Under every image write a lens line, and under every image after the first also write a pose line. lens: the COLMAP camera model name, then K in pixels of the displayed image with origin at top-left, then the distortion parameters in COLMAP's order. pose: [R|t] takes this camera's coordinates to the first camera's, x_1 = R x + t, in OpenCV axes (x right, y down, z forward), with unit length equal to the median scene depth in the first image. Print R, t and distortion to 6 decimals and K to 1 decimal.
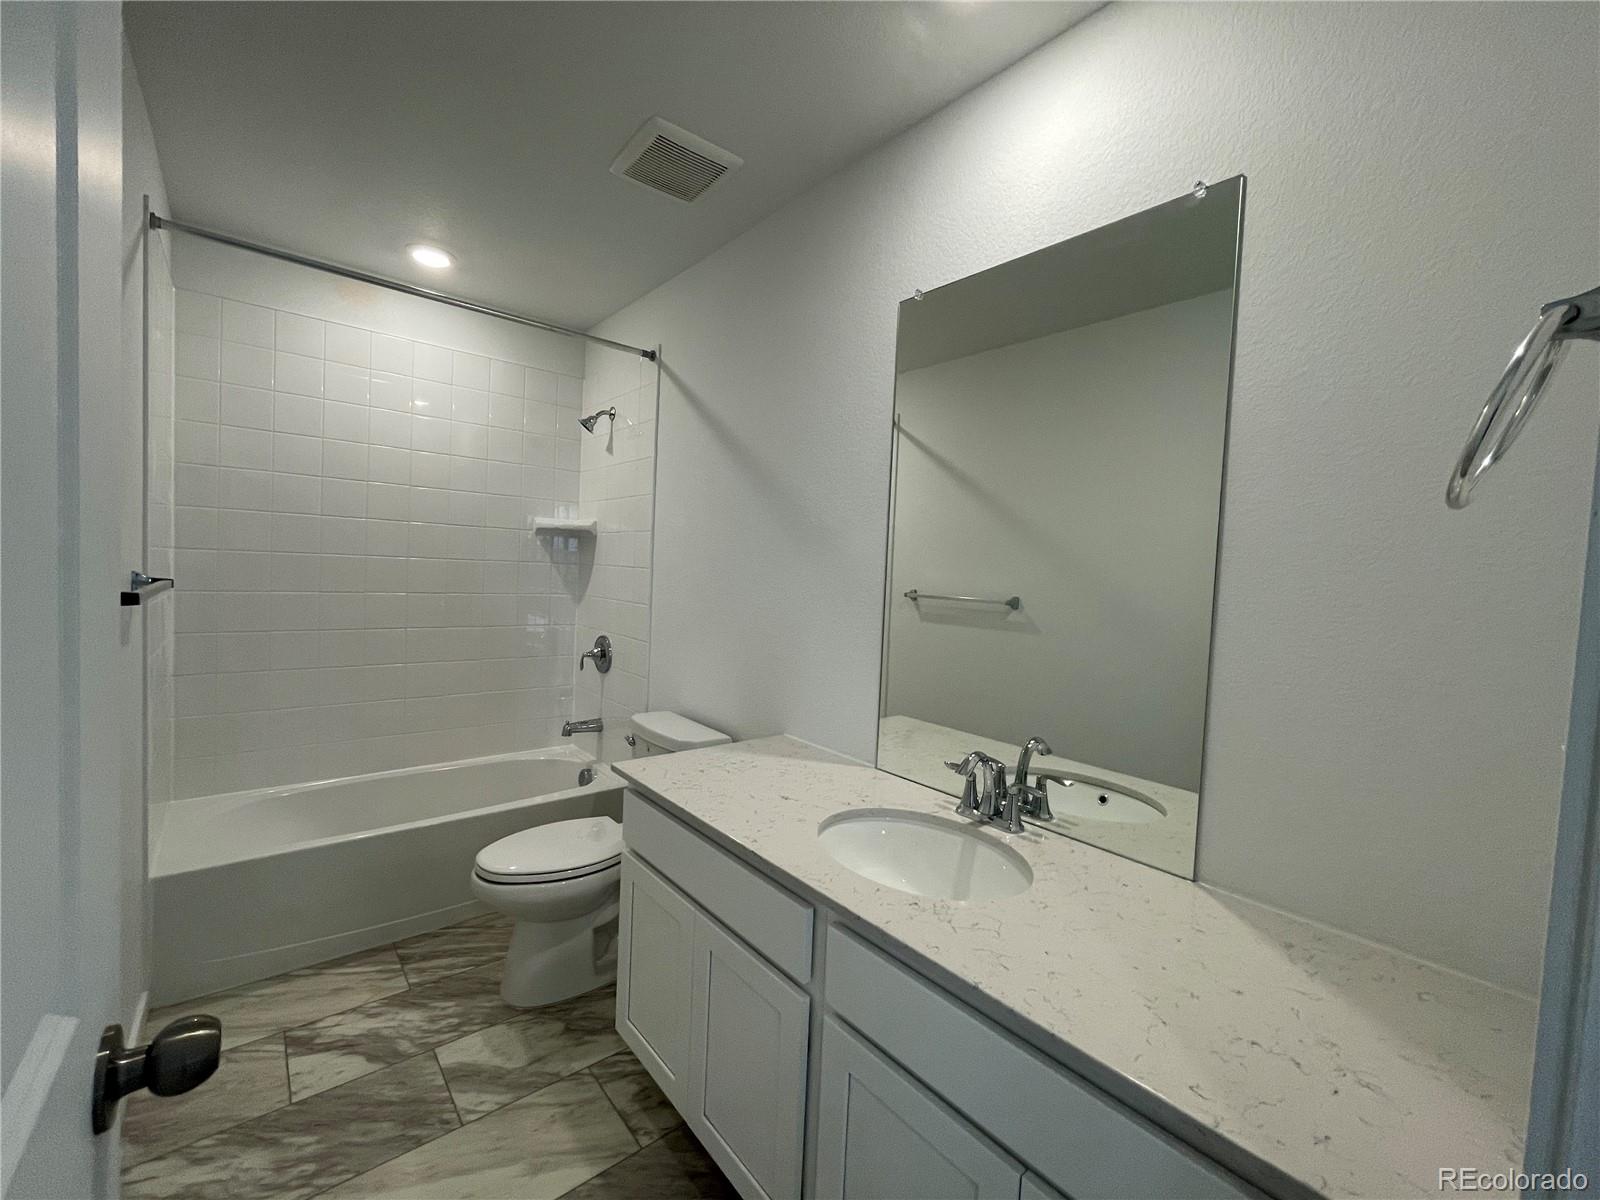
lens RADIAL K [[655.3, 0, 800.2], [0, 655.3, 598.3], [0, 0, 1]] dist [-0.000544, -0.000020]
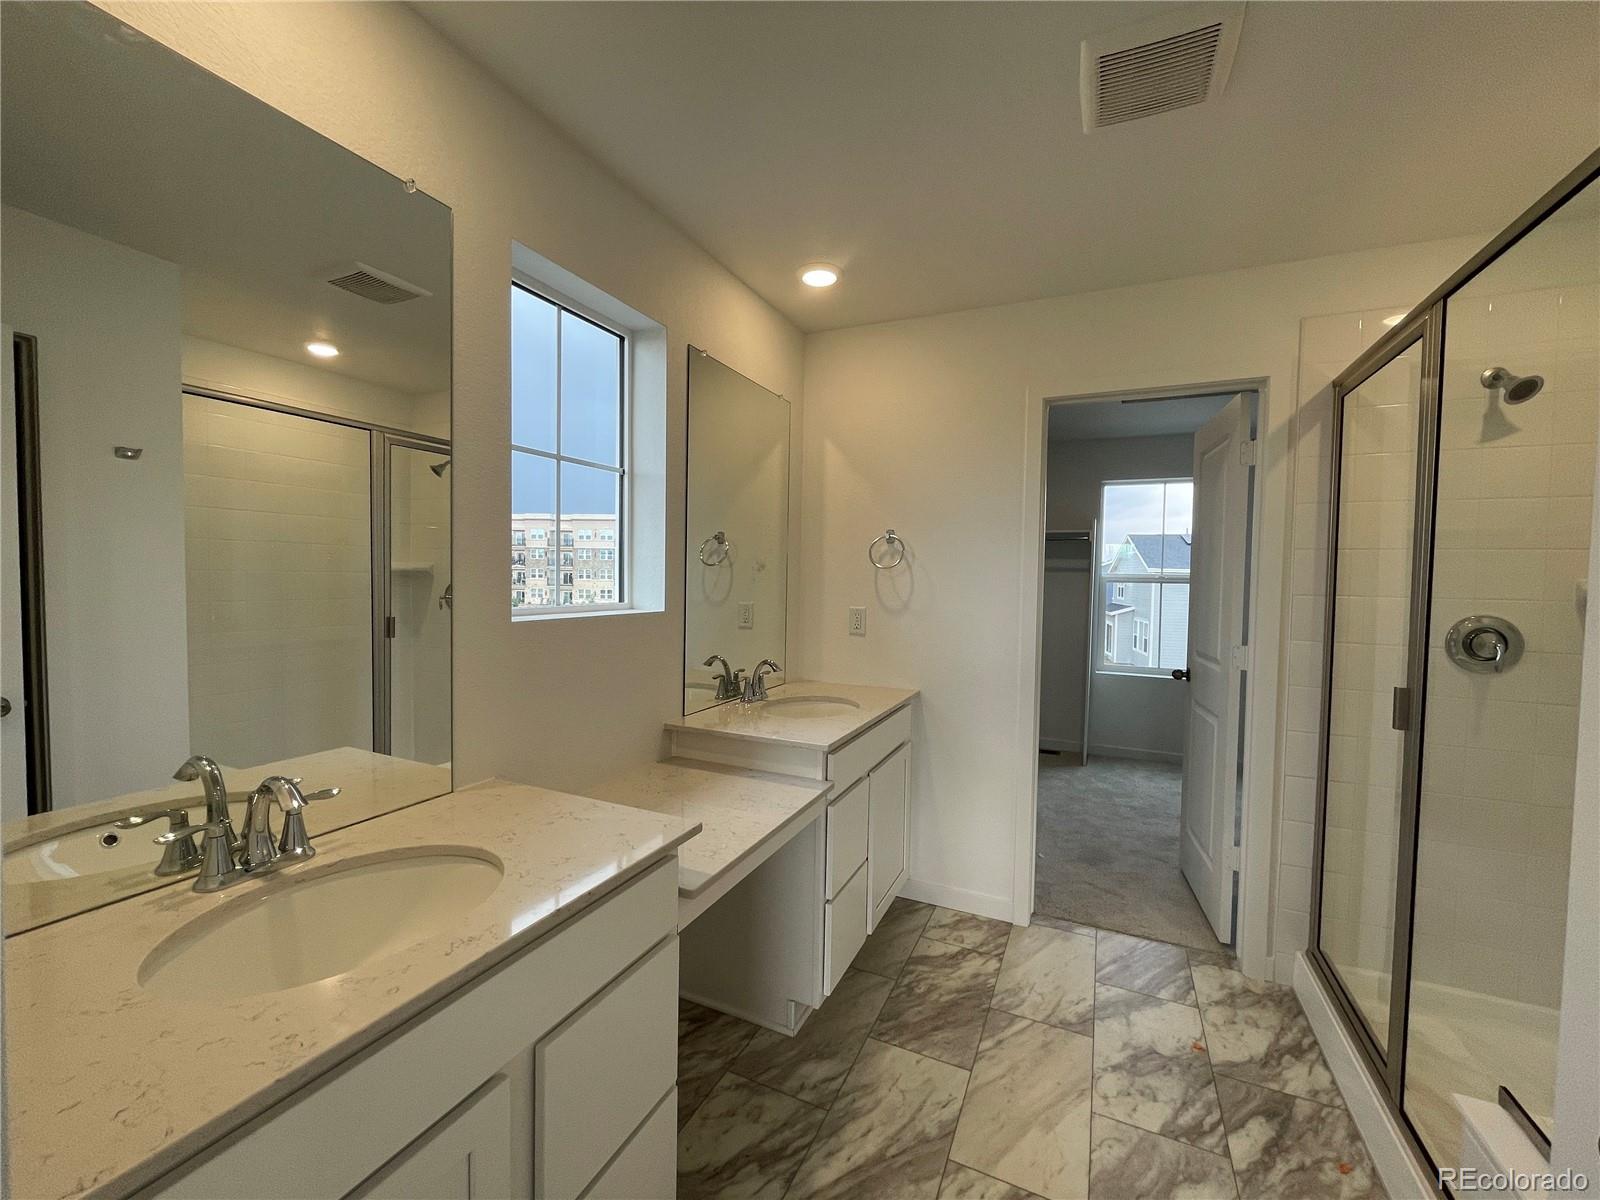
lens RADIAL K [[655.3, 0, 800.5], [0, 655.3, 599.9], [0, 0, 1]] dist [-0.000544, -0.000020]
pose [[-0.428053, -0.089250, 0.899336, -0.622737], [-0.002006, 0.995203, 0.097809, -0.034773], [-0.903751, 0.040063, -0.426179, 0.781834]]
